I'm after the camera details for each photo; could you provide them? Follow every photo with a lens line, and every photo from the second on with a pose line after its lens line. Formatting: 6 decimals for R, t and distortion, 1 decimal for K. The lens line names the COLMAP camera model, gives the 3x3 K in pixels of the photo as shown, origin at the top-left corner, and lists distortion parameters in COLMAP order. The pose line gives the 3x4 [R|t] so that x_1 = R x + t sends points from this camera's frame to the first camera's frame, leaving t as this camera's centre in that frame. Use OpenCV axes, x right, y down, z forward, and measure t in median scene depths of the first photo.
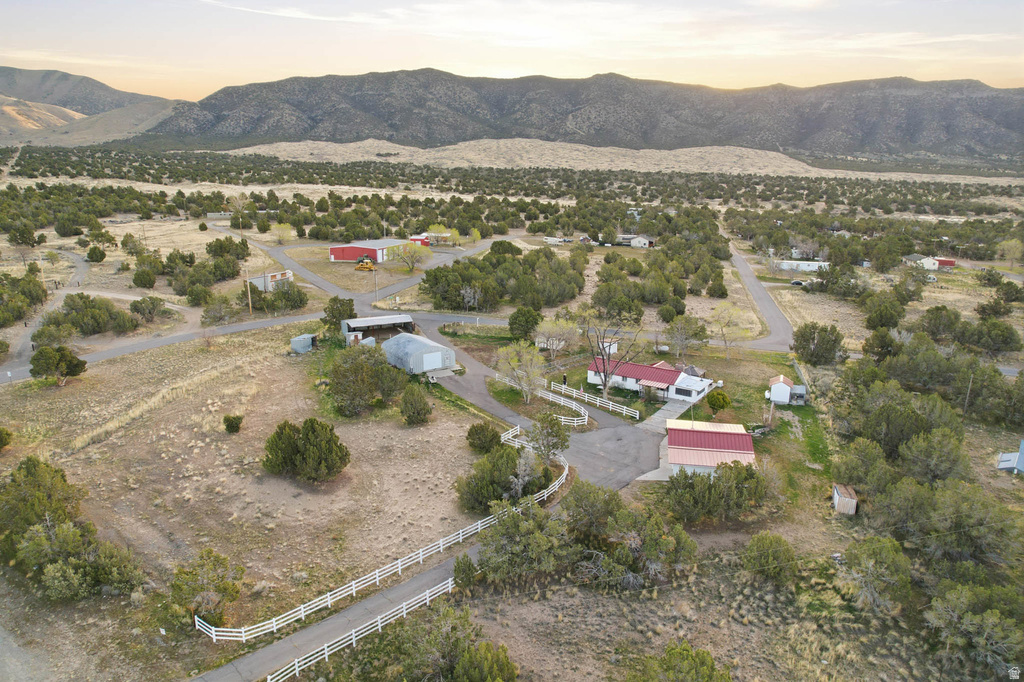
lens RADIAL K [[658.5, 0, 509.7], [0, 658.5, 338.7], [0, 0, 1]] dist [-0.083202, 0.076563]
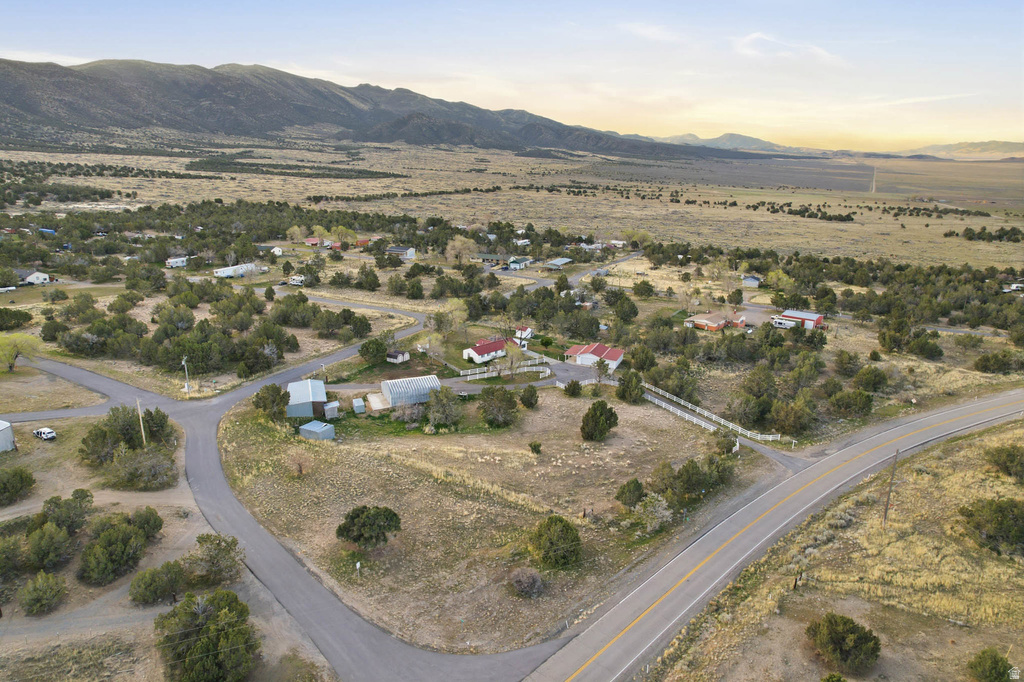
lens RADIAL K [[658.5, 0, 509.7], [0, 658.5, 338.7], [0, 0, 1]] dist [-0.083202, 0.076563]
pose [[0.189993, -0.272973, 0.943074, -0.097523], [0.221106, 0.947791, 0.229794, -0.024479], [-0.956564, 0.164859, 0.240430, 0.038960]]
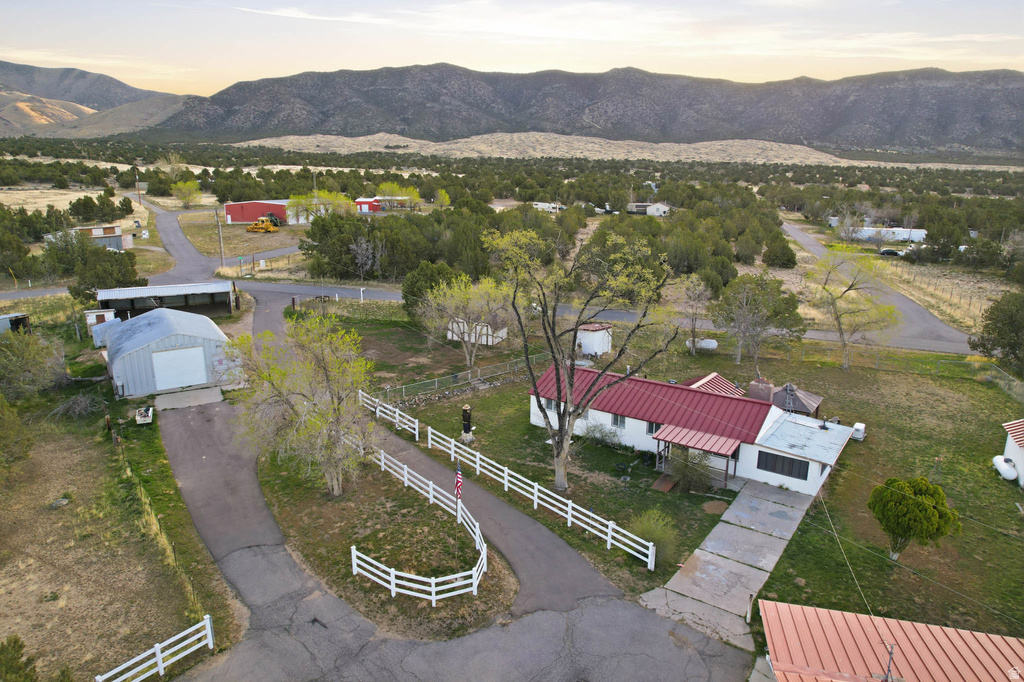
lens RADIAL K [[656.9, 0, 510.3], [0, 656.9, 339.8], [0, 0, 1]] dist [-0.080051, 0.073411]
pose [[0.999670, 0.005381, -0.025119, 0.008413], [-0.005321, 0.999983, 0.002452, 0.000916], [0.025132, -0.002318, 0.999681, 0.042844]]
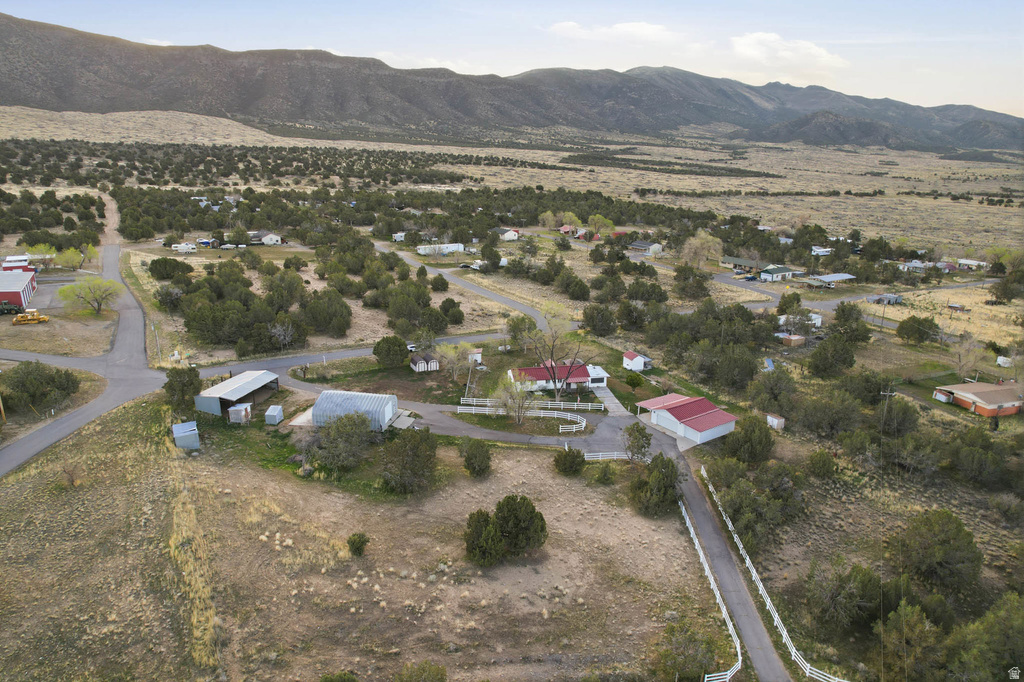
lens RADIAL K [[658.5, 0, 509.7], [0, 658.5, 338.7], [0, 0, 1]] dist [-0.083202, 0.076563]
pose [[0.694687, -0.199019, 0.691232, -0.047431], [0.161834, 0.979569, 0.119393, -0.011717], [-0.700871, 0.028924, 0.712702, 0.013979]]
